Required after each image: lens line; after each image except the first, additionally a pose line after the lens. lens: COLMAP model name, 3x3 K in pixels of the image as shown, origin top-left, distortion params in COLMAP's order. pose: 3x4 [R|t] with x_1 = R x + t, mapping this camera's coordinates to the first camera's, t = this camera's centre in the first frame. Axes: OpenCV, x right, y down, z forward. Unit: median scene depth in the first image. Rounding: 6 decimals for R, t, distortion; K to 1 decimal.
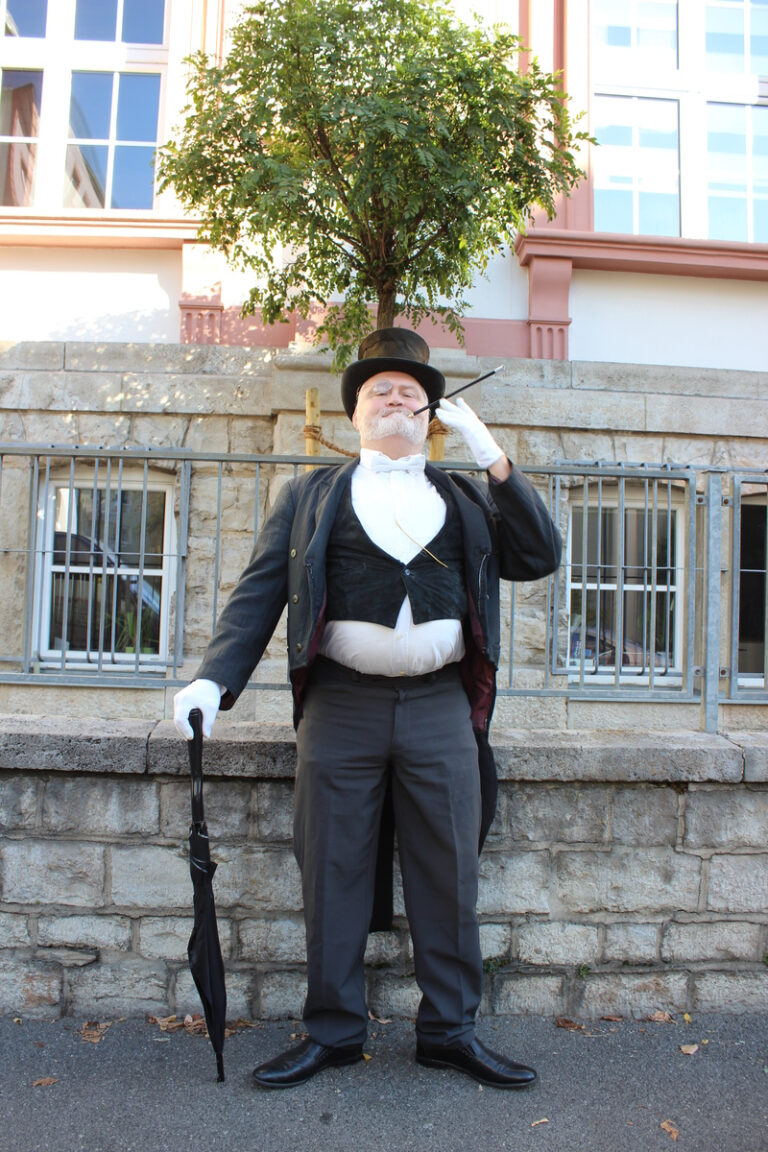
lens RADIAL K [[985.0, 0, 349.1], [0, 985.0, 572.4], [0, 0, 1]] dist [-0.165049, 0.151901]
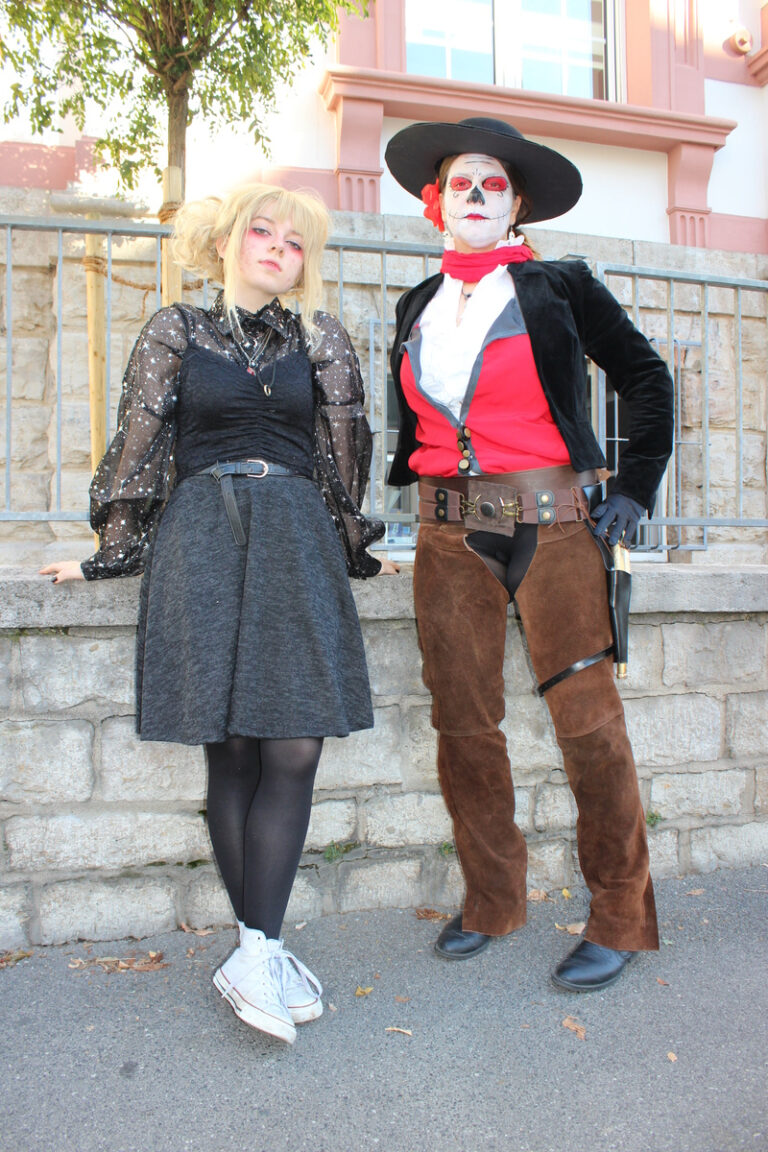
lens RADIAL K [[985.0, 0, 349.1], [0, 985.0, 572.4], [0, 0, 1]] dist [-0.165049, 0.151901]
pose [[0.979925, -0.040159, 0.195279, 0.006393], [0.023456, 0.995923, 0.087106, 0.059072], [-0.197981, -0.080777, 0.976872, 0.123925]]
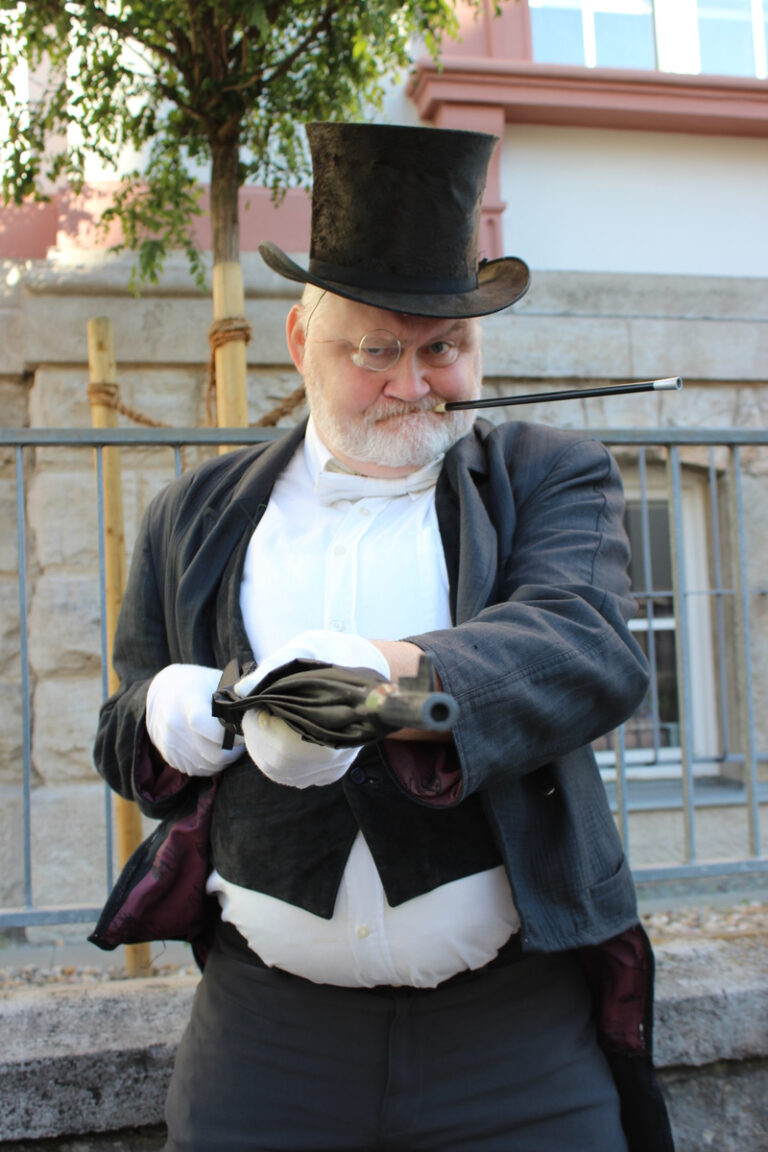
lens RADIAL K [[1419.4, 0, 384.0], [0, 1419.4, 576.0], [0, 0, 1]] dist [-0.066237, 0.051972]
pose [[0.983989, -0.054363, 0.169736, -0.023270], [0.057947, 0.998188, -0.016226, -0.016727], [-0.168546, 0.025802, 0.985356, 0.178319]]
